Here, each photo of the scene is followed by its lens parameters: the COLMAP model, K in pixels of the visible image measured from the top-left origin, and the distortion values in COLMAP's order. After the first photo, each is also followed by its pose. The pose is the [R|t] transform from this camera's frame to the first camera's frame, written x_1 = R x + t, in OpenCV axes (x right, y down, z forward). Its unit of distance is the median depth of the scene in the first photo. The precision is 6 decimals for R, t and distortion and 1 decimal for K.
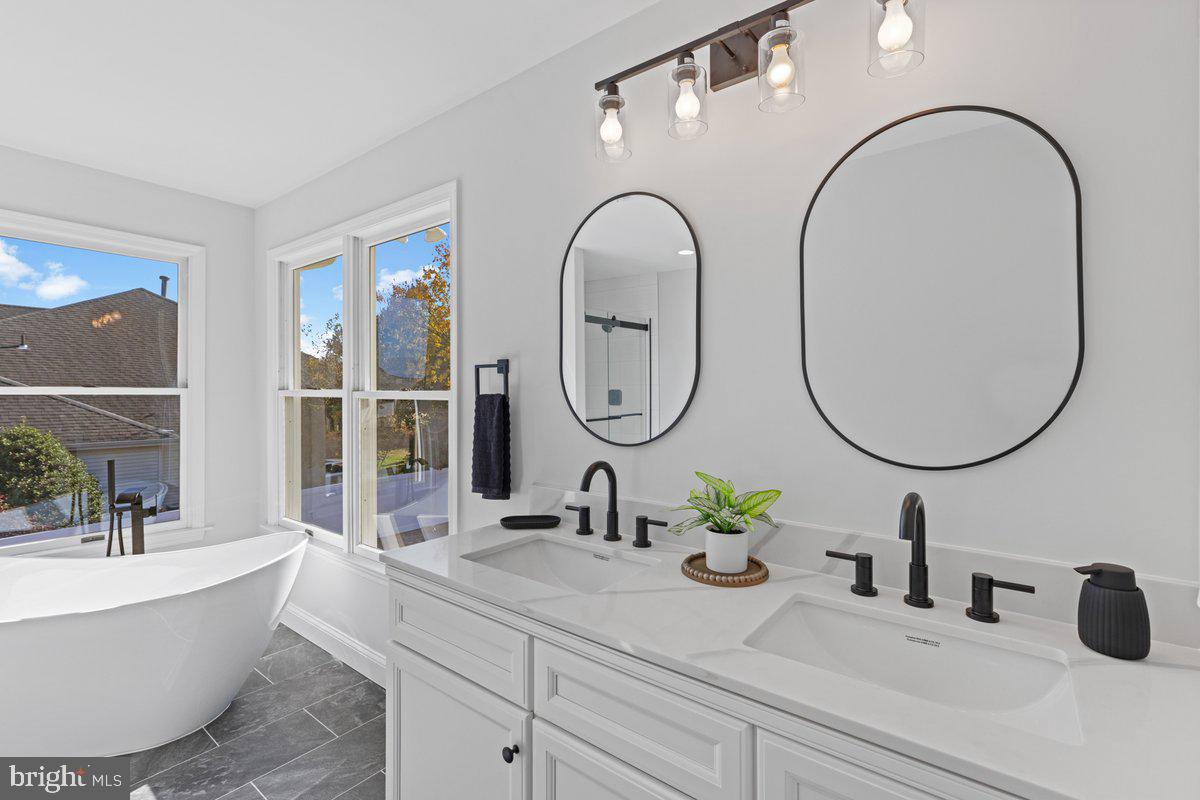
lens RADIAL K [[542.5, 0, 595.9], [0, 542.5, 394.8], [0, 0, 1]] dist [0.000714, 0.000028]
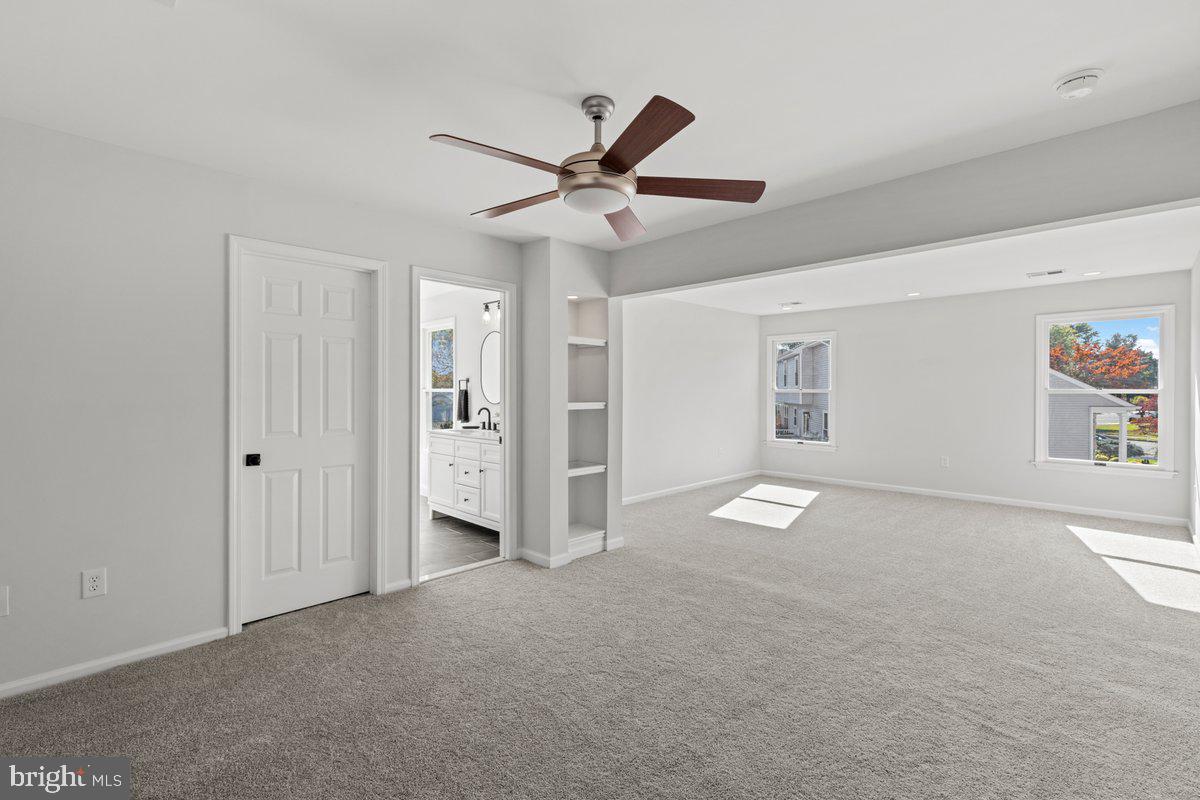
lens RADIAL K [[542.5, 0, 602.1], [0, 542.5, 394.8], [0, 0, 1]] dist [0.000714, 0.000028]
pose [[0.992962, -0.004821, -0.118339, 0.985272], [0.004968, 0.999987, 0.000943, 0.030488], [0.118333, -0.001524, 0.992973, -2.033265]]
